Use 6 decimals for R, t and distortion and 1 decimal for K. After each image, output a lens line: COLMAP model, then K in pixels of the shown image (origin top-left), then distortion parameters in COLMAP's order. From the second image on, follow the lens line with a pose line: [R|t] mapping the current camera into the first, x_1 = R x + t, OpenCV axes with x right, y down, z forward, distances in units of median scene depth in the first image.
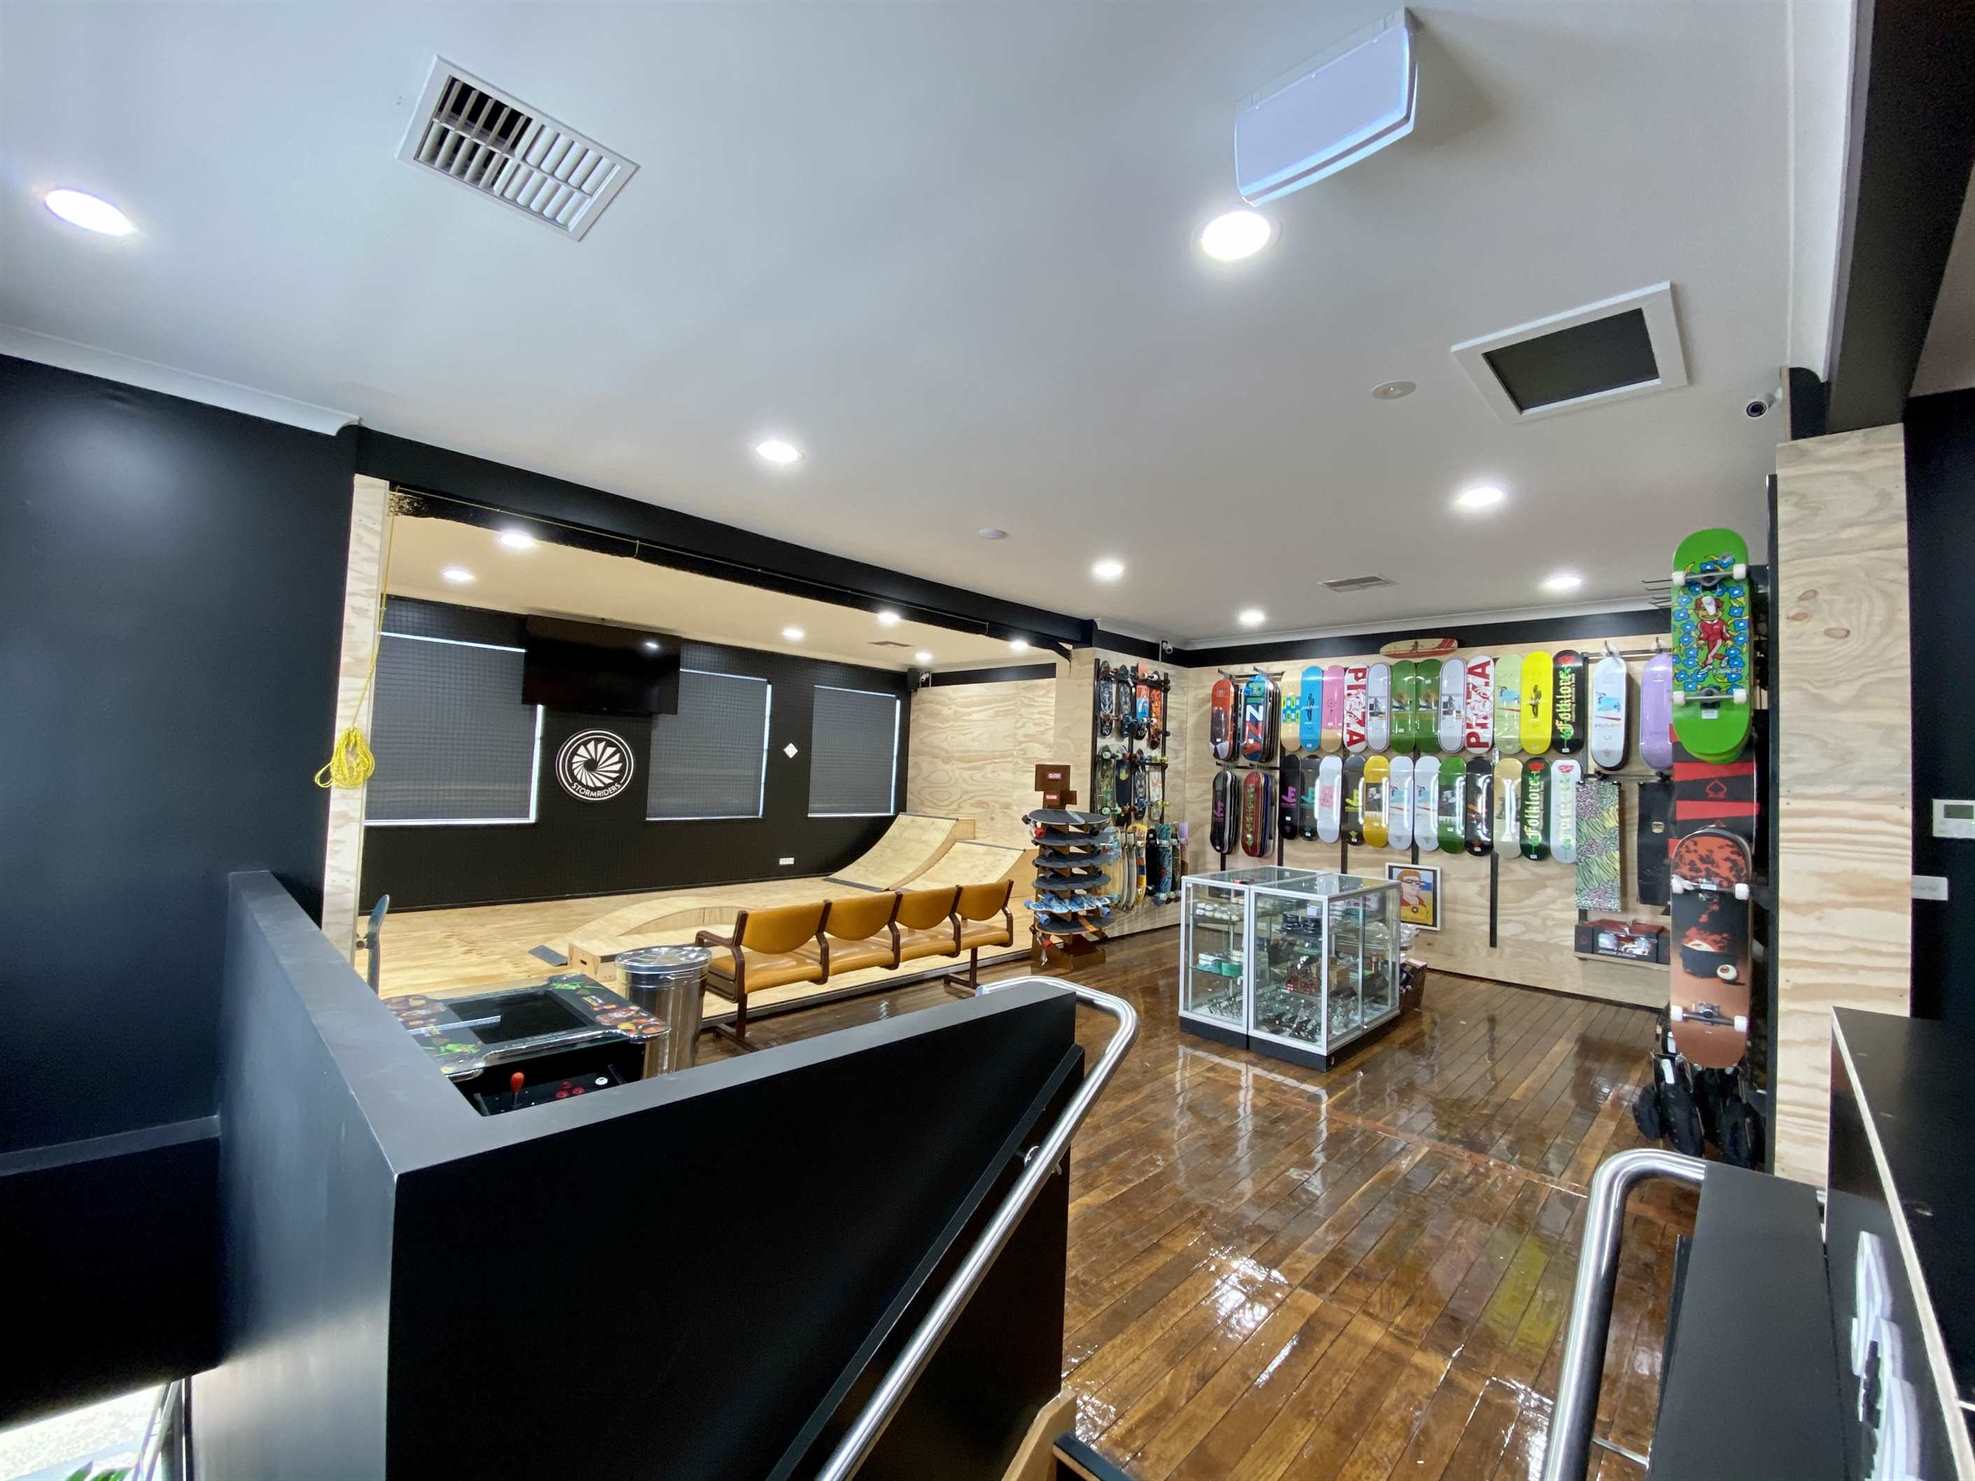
lens RADIAL K [[806.0, 0, 987.5], [0, 806.0, 740.5], [0, 0, 1]] dist [0.053902, -0.036190]
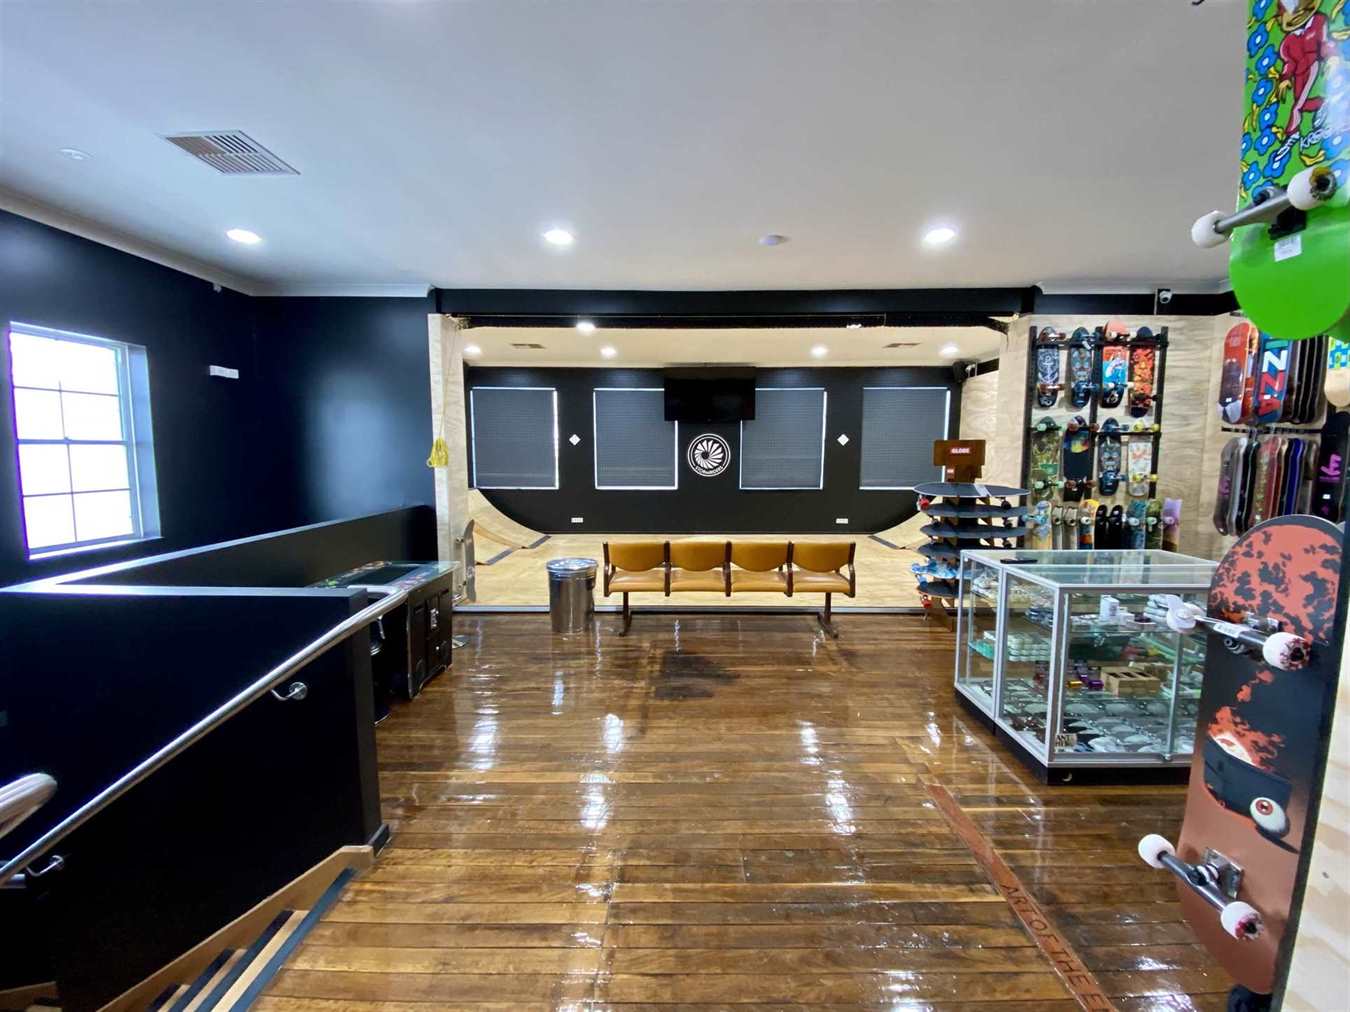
lens RADIAL K [[550.9, 0, 675.0], [0, 550.9, 506.0], [0, 0, 1]] dist [0.053902, -0.036190]
pose [[0.686025, 0.036162, -0.726679, 0.334261], [0.051795, 0.993803, 0.098352, 0.022626], [0.725732, -0.105111, 0.679900, 0.210567]]
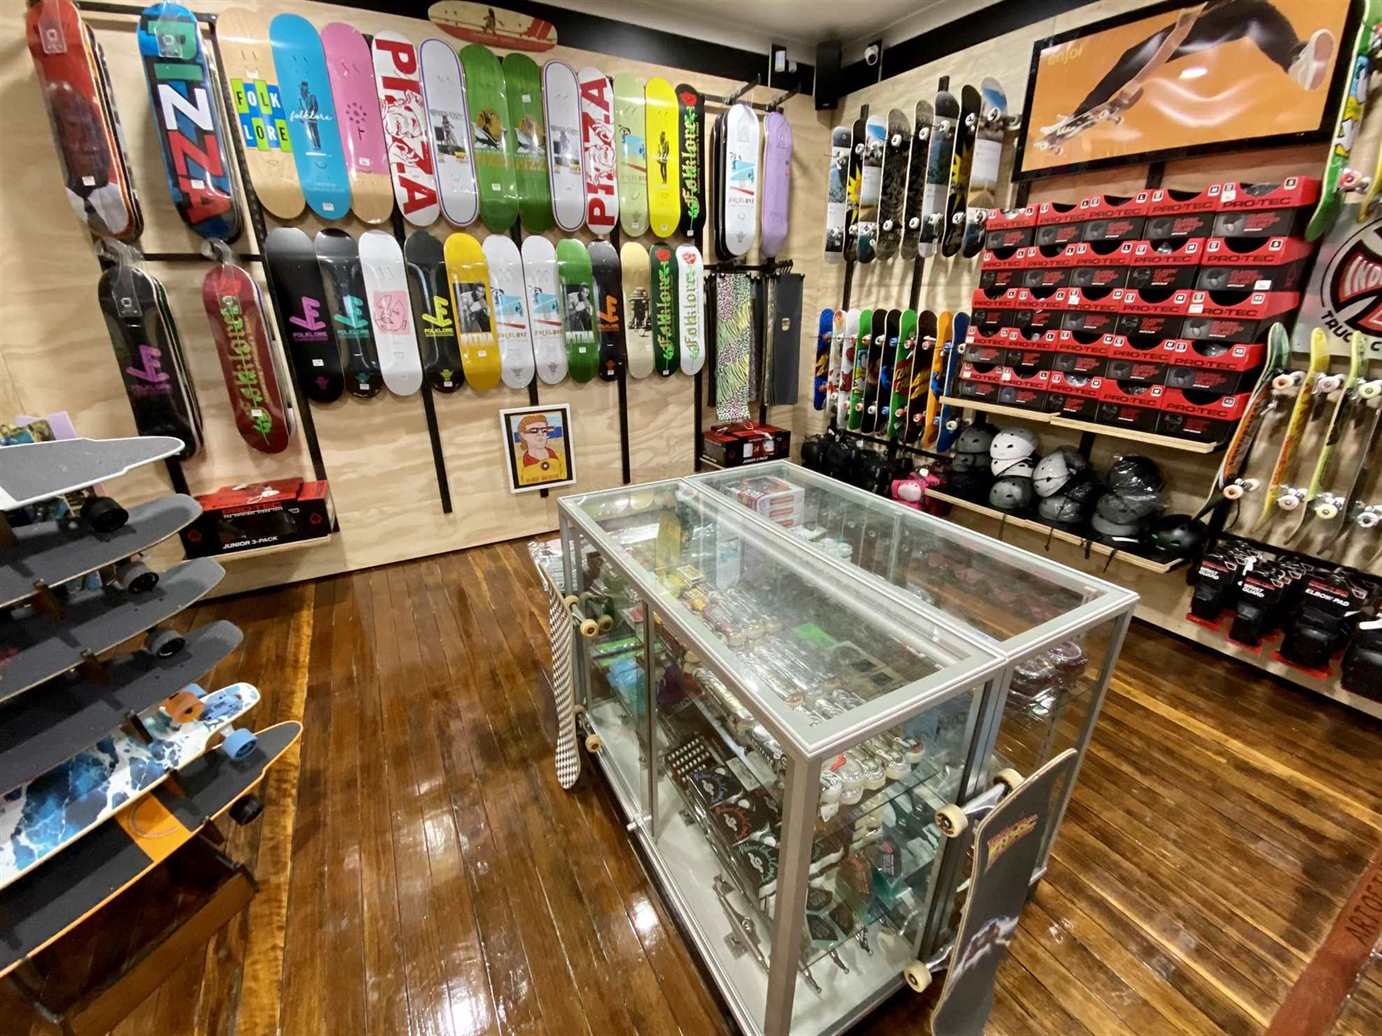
lens RADIAL K [[555.4, 0, 691.0], [0, 555.4, 518.0], [0, 0, 1]] dist [-0.000234, -0.012645]
pose [[0.290608, -0.390538, 0.873514, 0.092694], [-0.025468, 0.909433, 0.415070, 0.033647], [-0.956503, -0.142869, 0.254342, 0.676213]]
